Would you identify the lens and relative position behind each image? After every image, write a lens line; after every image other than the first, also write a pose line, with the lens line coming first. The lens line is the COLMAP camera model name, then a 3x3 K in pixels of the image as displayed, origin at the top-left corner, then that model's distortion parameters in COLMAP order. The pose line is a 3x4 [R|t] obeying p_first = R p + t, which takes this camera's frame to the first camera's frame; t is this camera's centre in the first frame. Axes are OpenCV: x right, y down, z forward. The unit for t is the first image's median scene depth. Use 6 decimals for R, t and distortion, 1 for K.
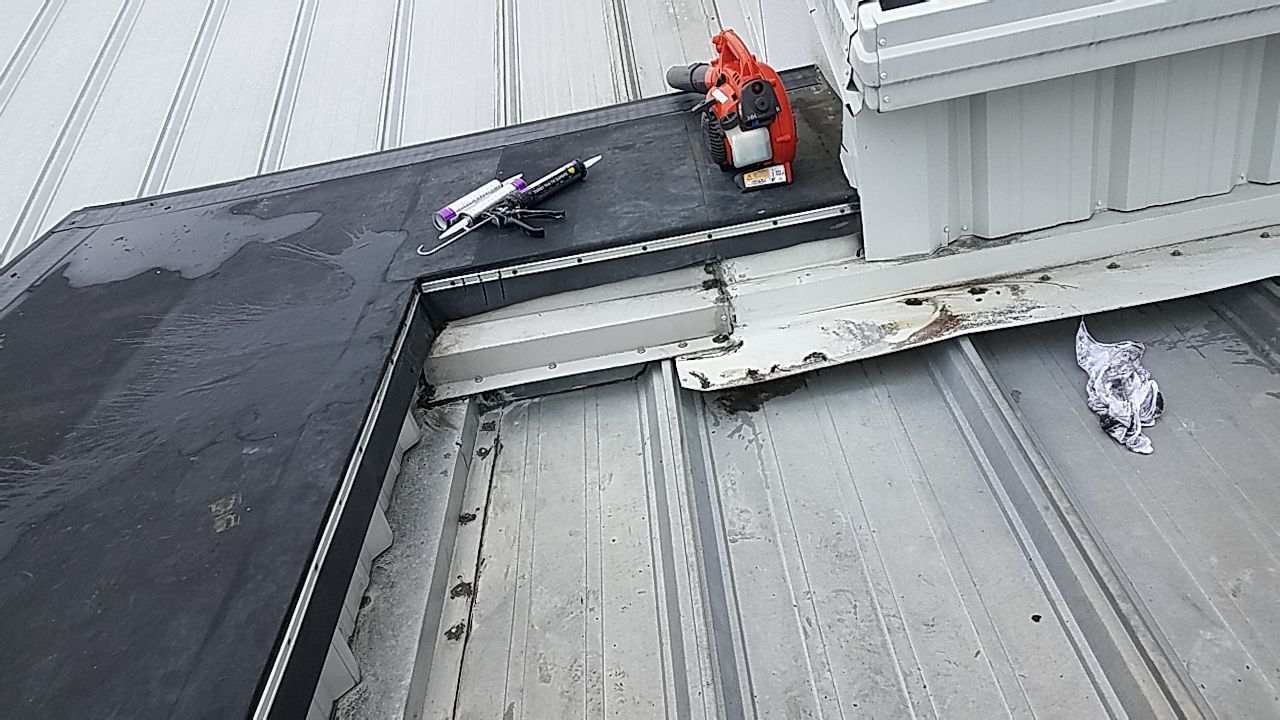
lens RADIAL K [[984.9, 0, 640.0], [0, 984.9, 360.0], [0, 0, 1]] dist [-0.006013, 0.004266]
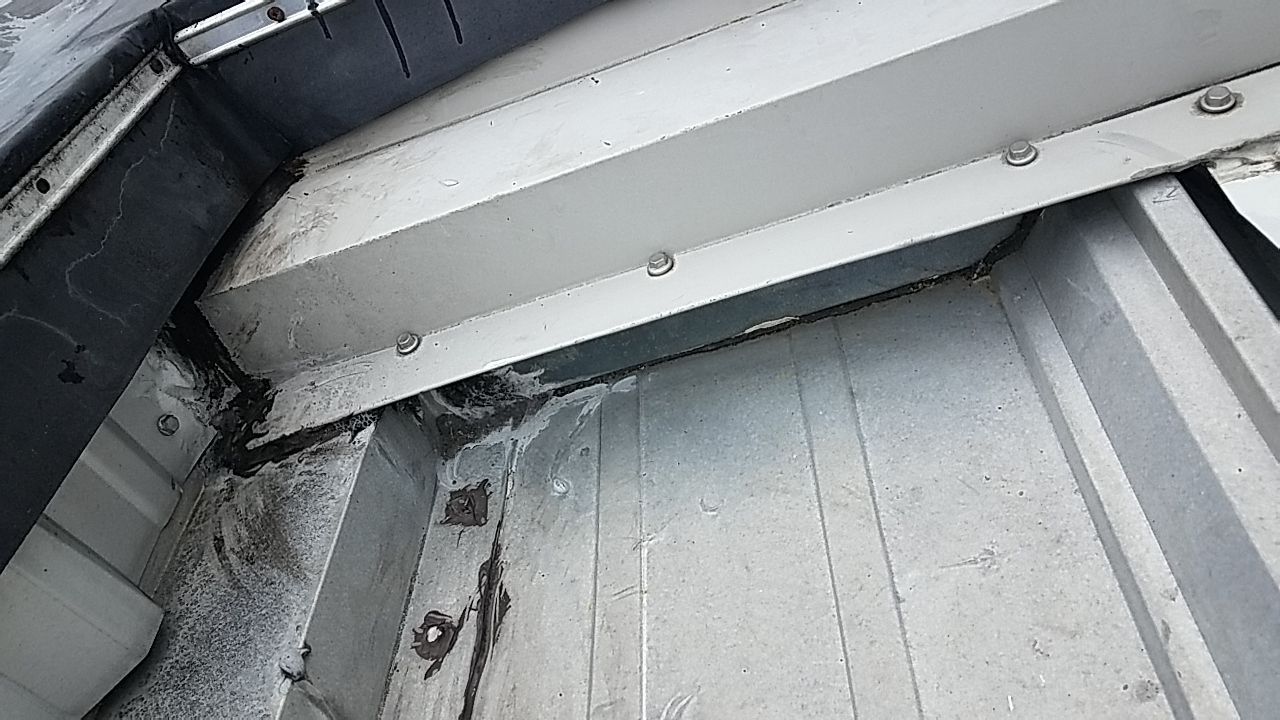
lens RADIAL K [[984.9, 0, 640.0], [0, 984.9, 360.0], [0, 0, 1]] dist [-0.006013, 0.004266]
pose [[0.979558, -0.106544, -0.170631, -0.052436], [0.132380, 0.980090, 0.147983, -0.008669], [0.151467, -0.167546, 0.974159, 0.741183]]
